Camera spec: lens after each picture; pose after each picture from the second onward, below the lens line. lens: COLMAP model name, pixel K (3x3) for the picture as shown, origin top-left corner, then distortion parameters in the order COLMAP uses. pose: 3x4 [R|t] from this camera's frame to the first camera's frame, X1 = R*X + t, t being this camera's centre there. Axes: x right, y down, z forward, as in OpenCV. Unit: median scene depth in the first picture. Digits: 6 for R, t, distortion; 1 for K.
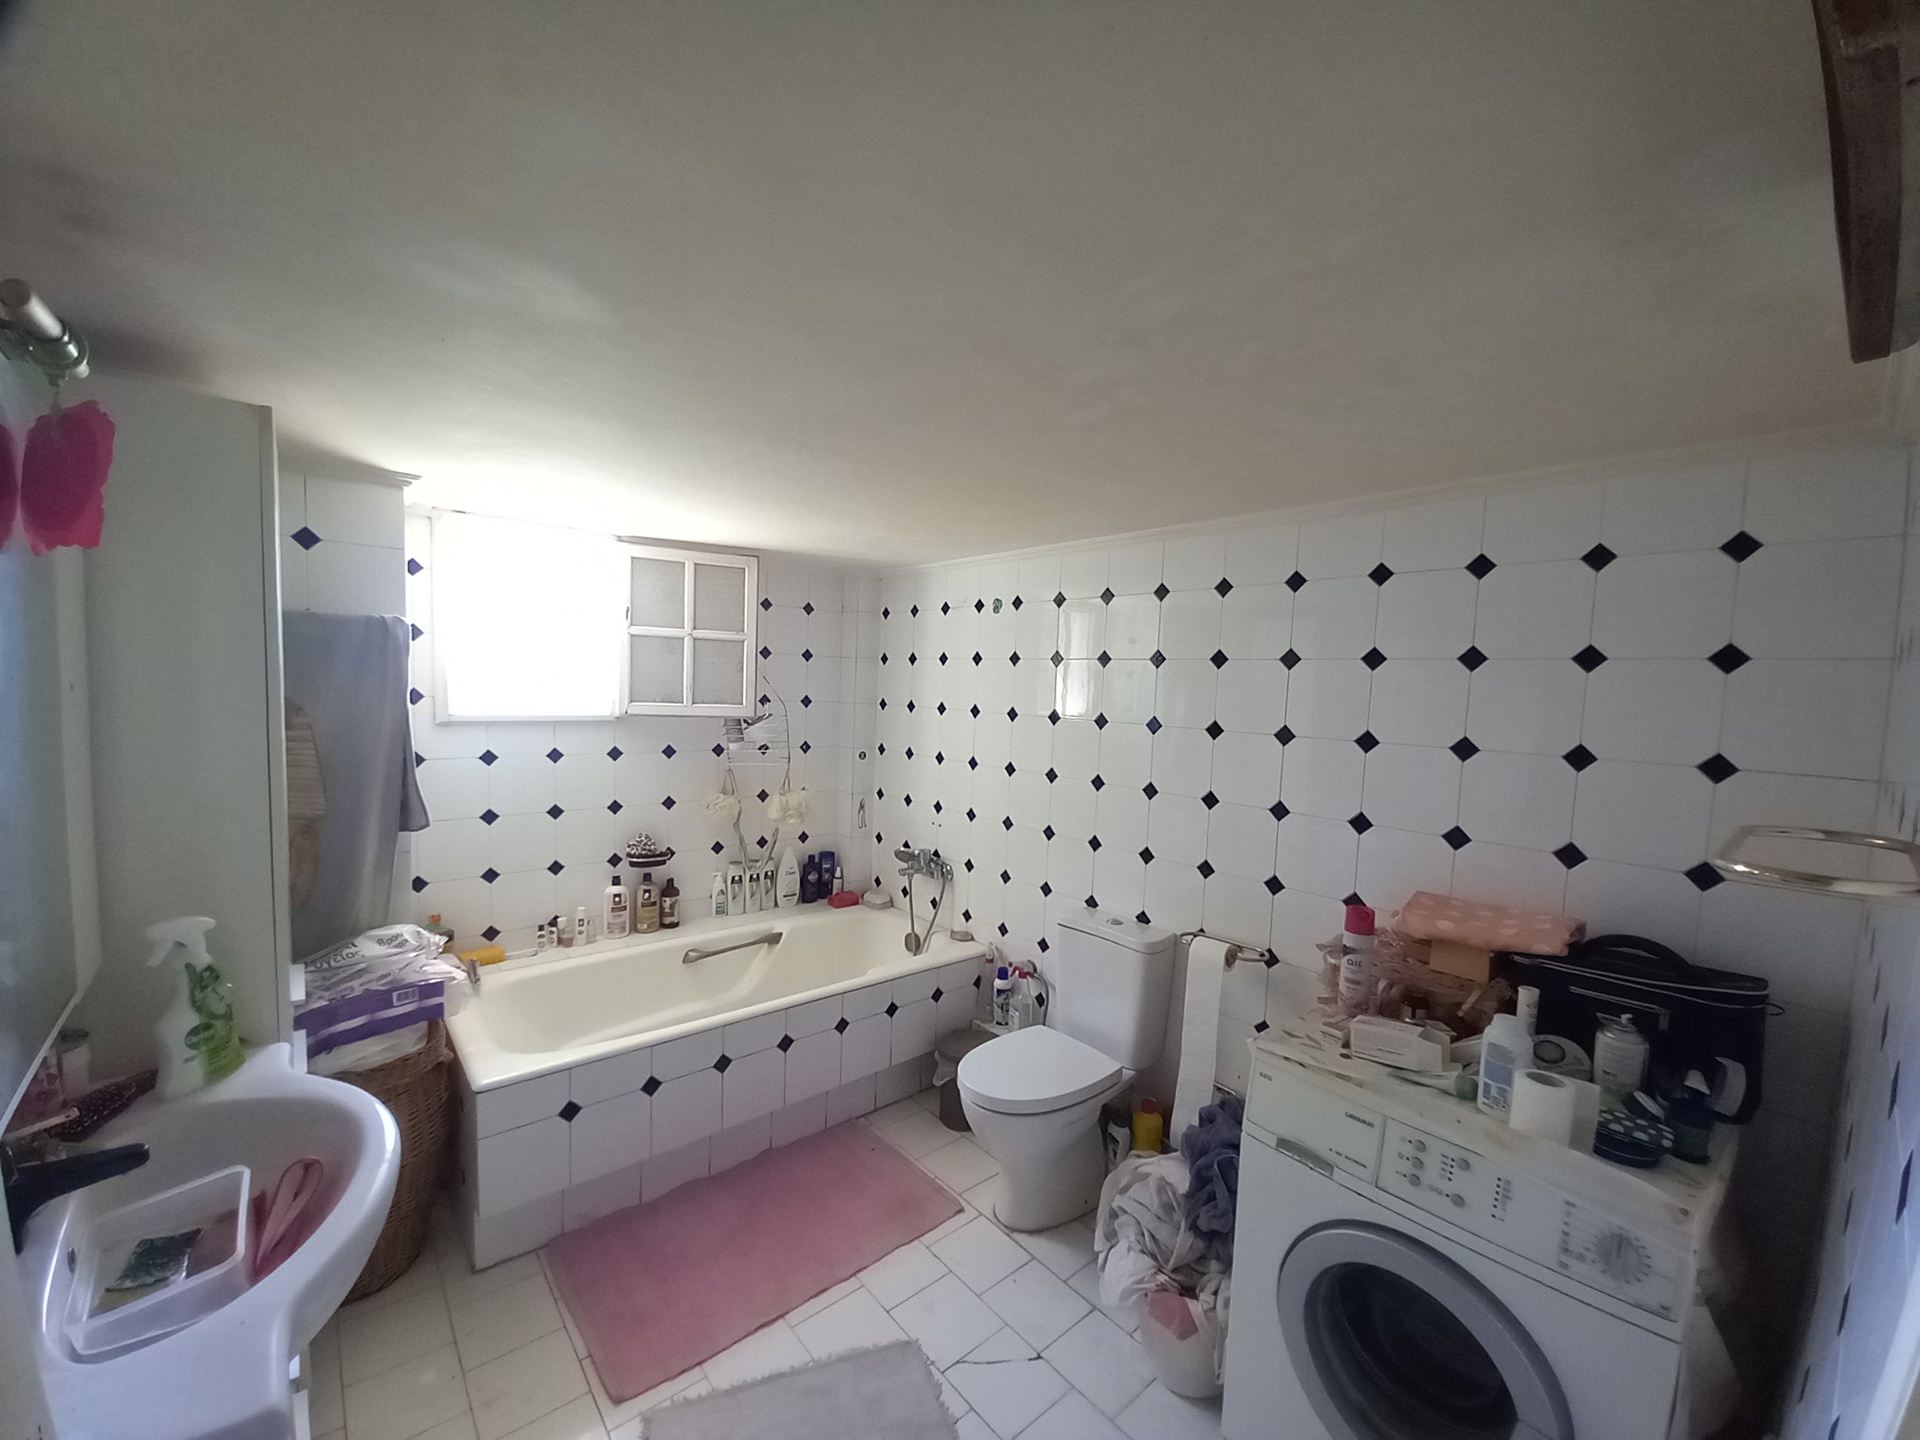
lens RADIAL K [[756.6, 0, 947.3], [0, 756.6, 743.8], [0, 0, 1]] dist [0.017317, -0.016135]
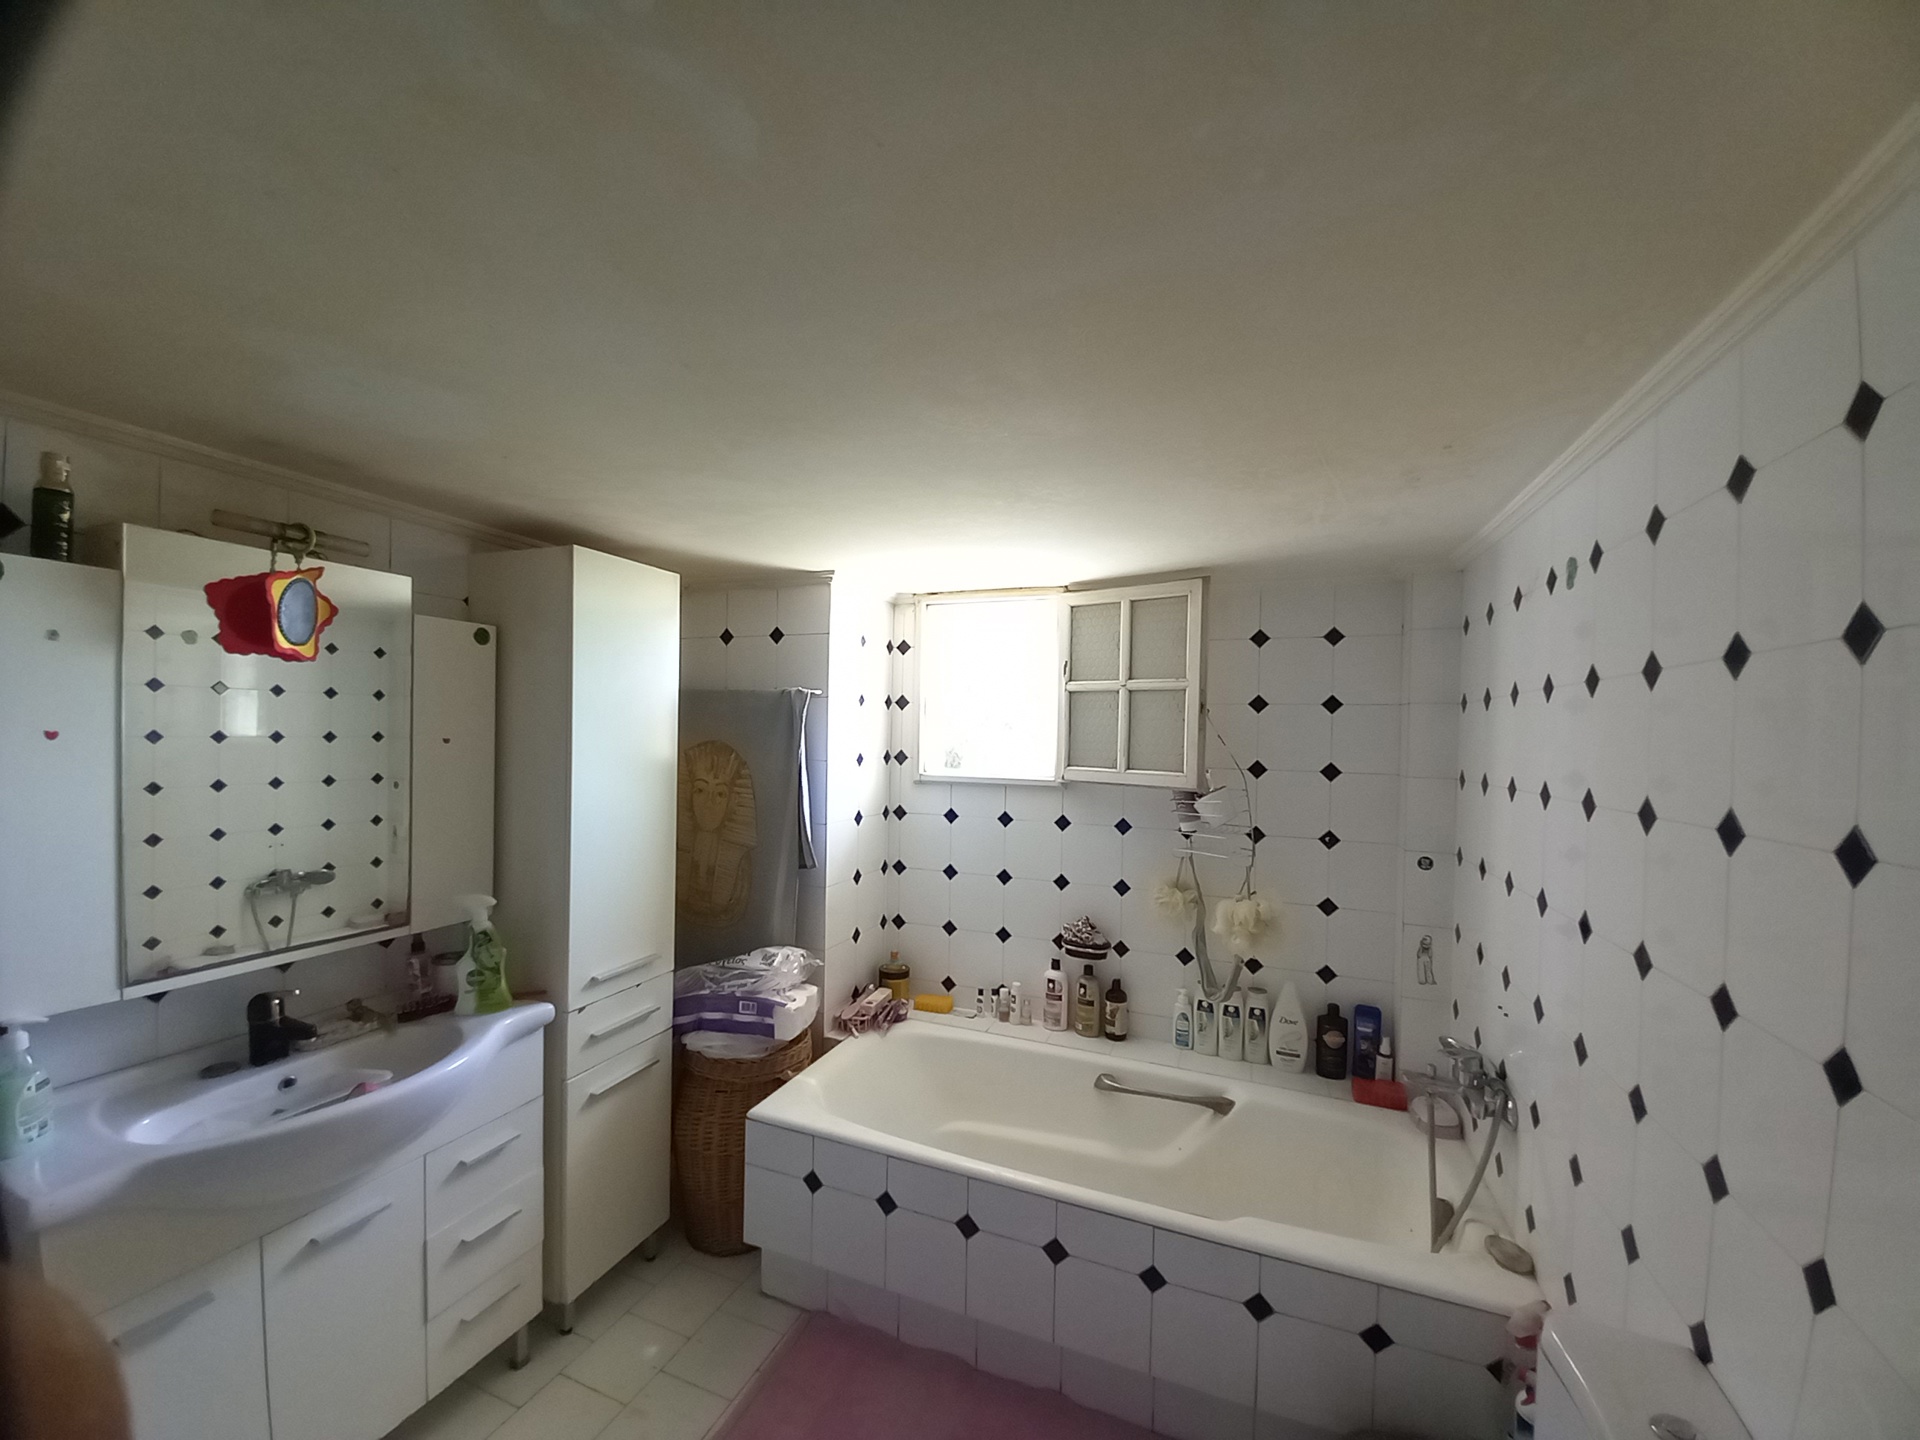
lens RADIAL K [[756.6, 0, 947.3], [0, 756.6, 743.8], [0, 0, 1]] dist [0.017317, -0.016135]
pose [[0.458493, -0.013849, -0.888590, 0.301182], [-0.074570, 0.995753, -0.053996, -0.021659], [0.885564, 0.091019, 0.455513, 0.444360]]
